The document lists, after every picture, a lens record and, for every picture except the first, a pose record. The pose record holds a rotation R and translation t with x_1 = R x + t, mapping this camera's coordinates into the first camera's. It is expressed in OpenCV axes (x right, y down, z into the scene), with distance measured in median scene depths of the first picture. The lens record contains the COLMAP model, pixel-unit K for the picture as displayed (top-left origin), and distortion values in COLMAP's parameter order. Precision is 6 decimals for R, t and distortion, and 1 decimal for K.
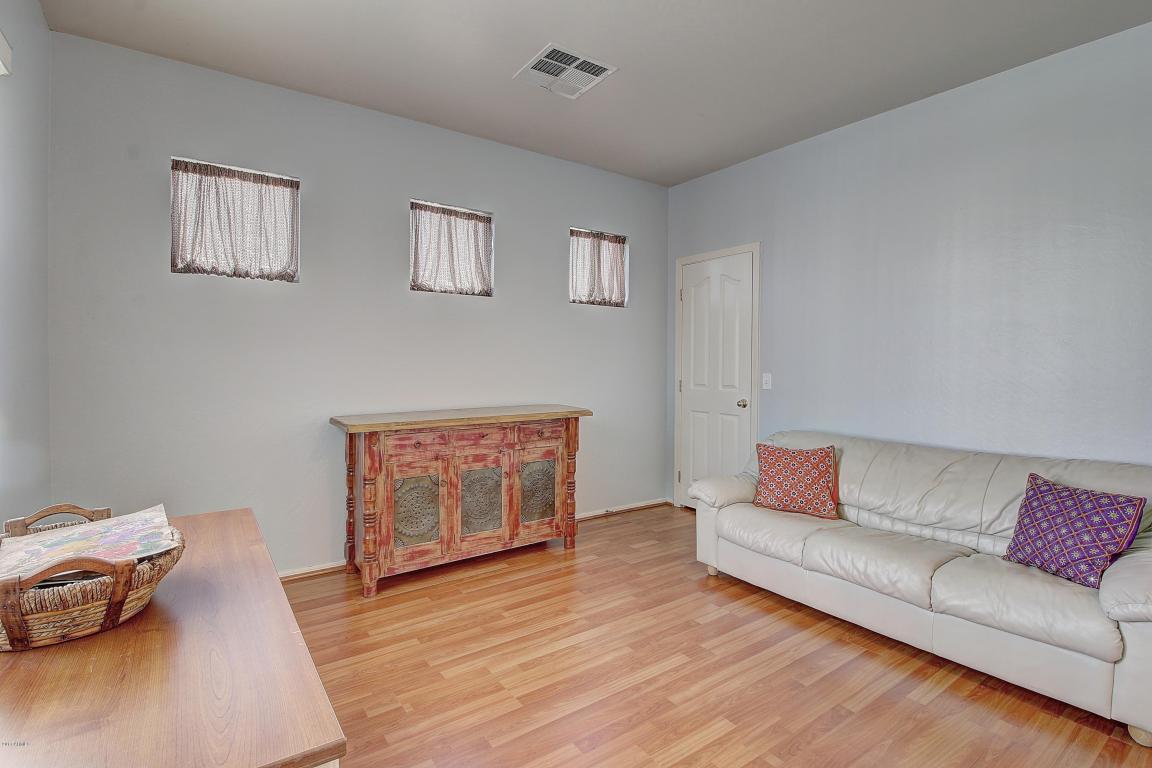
lens RADIAL K [[551.8, 0, 577.4], [0, 551.8, 378.5], [0, 0, 1]] dist [-0.036438, -0.001510]
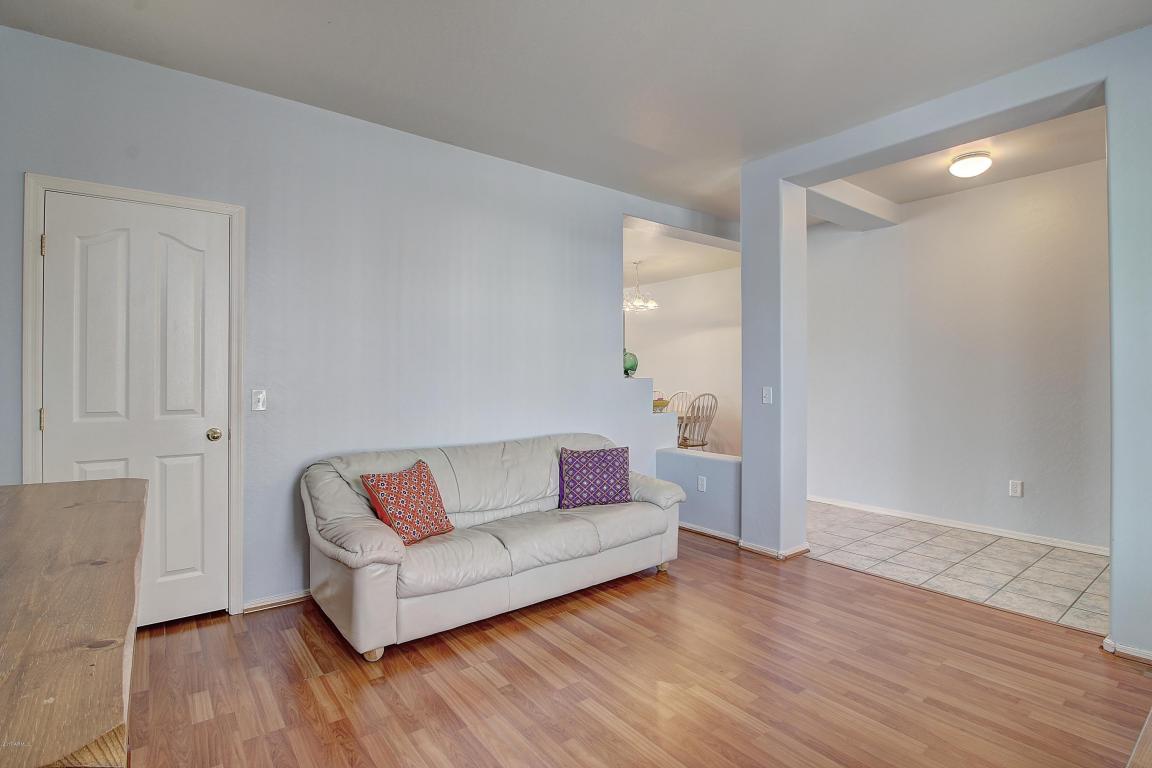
lens RADIAL K [[551.8, 0, 575.6], [0, 551.8, 377.9], [0, 0, 1]] dist [-0.036438, -0.001510]
pose [[-0.050709, -0.007099, 0.998688, -0.590085], [0.032364, 0.999438, 0.008747, -0.023506], [-0.998189, 0.032765, -0.050451, 0.894025]]
